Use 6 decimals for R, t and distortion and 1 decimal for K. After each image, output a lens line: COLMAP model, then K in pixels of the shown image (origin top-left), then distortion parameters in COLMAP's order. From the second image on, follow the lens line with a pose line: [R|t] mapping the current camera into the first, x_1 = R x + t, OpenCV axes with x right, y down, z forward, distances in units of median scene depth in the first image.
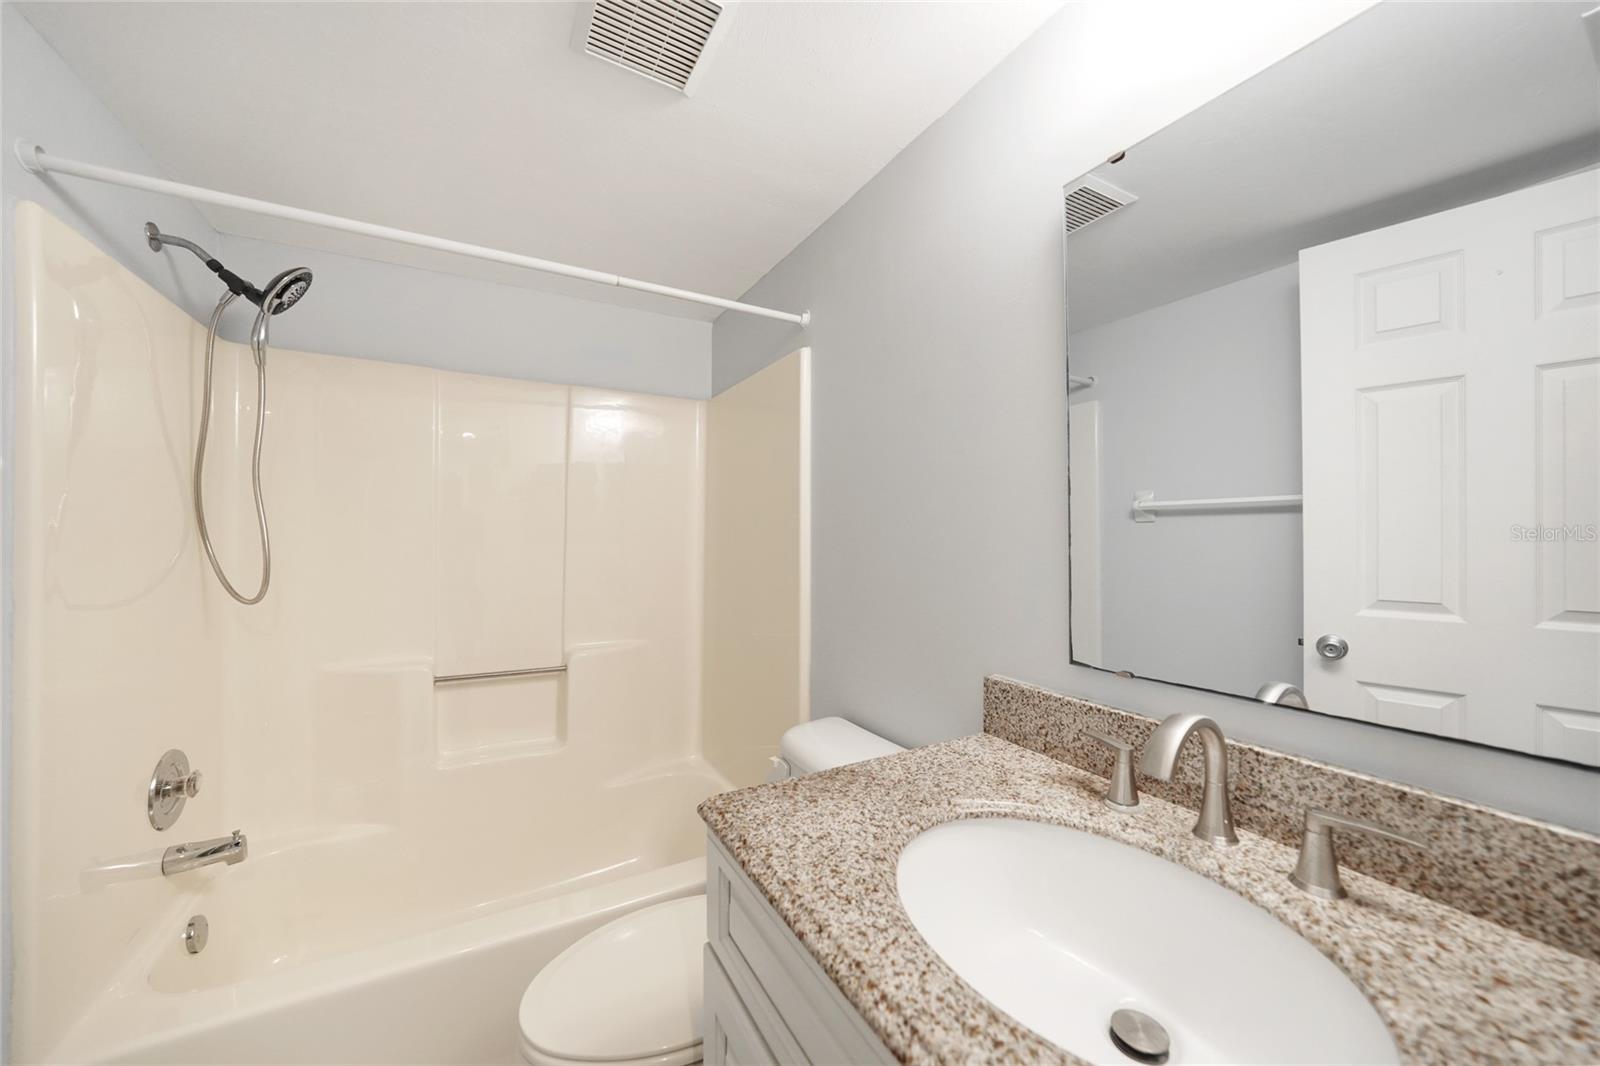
lens RADIAL K [[577.0, 0, 800.8], [0, 577.0, 526.7], [0, 0, 1]] dist [-0.026575, 0.006084]
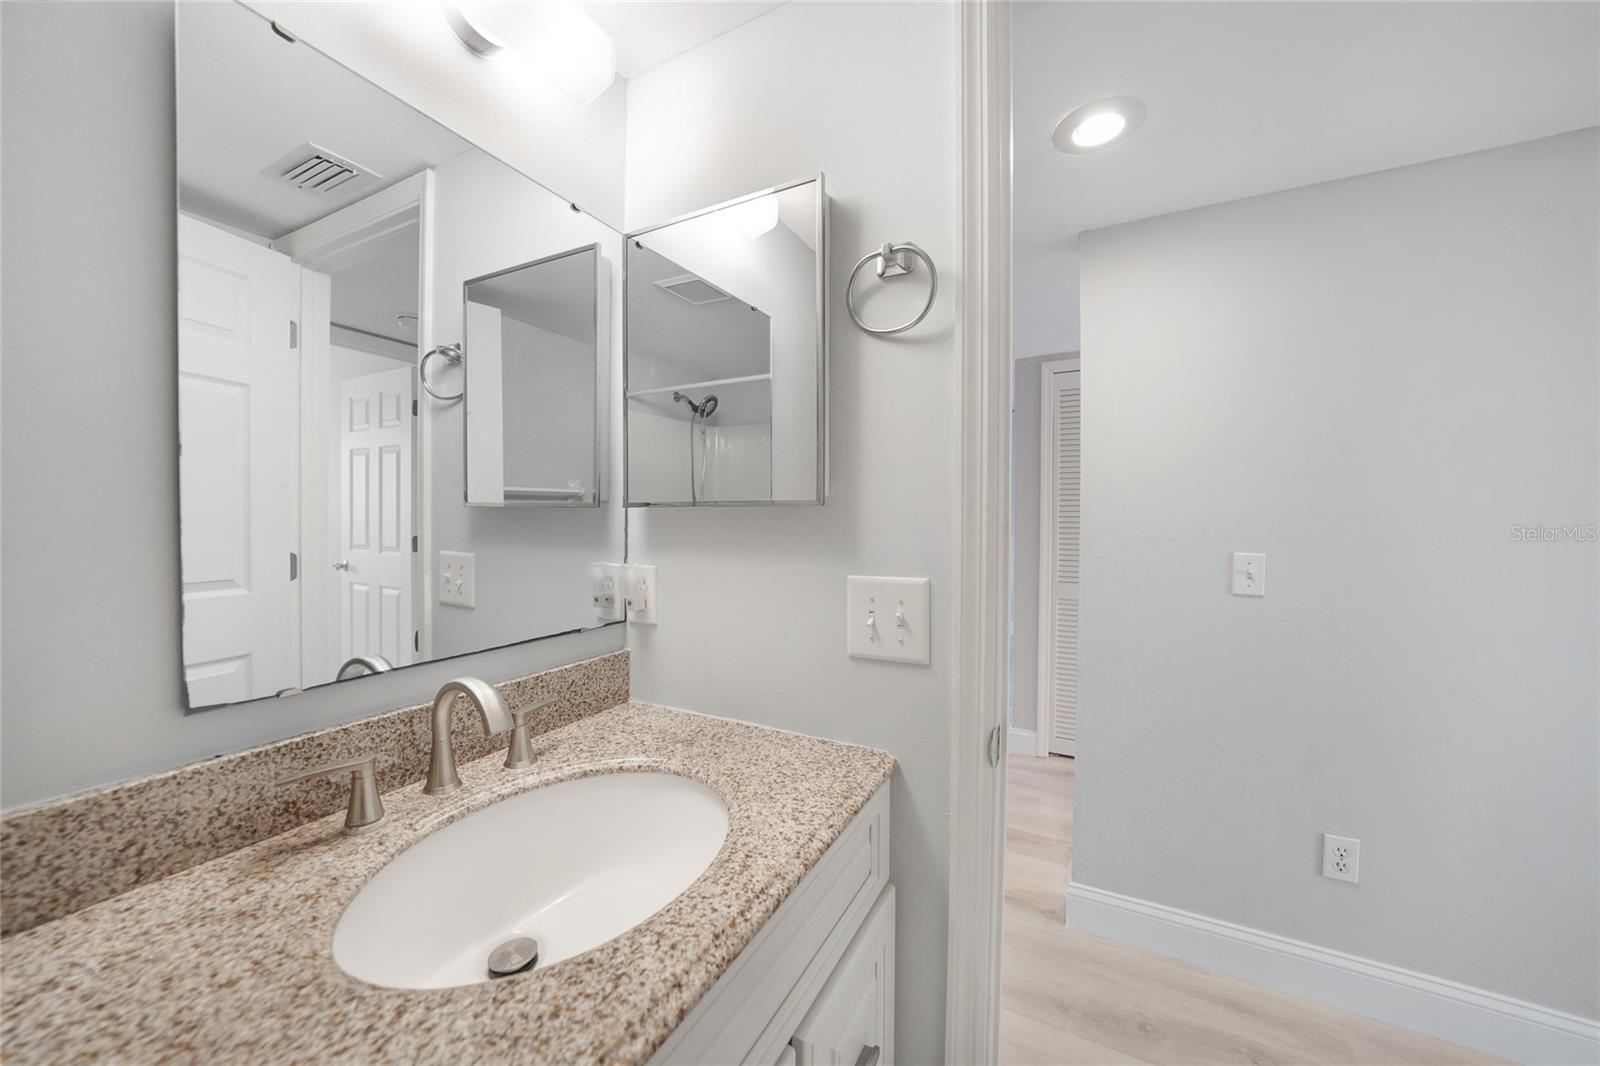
lens RADIAL K [[577.0, 0, 800.8], [0, 577.0, 526.7], [0, 0, 1]] dist [-0.026575, 0.006084]
pose [[-0.541690, -0.012896, 0.840480, -0.661577], [-0.018903, 0.999816, 0.003158, 0.012574], [-0.840366, -0.014177, -0.541834, 1.129926]]
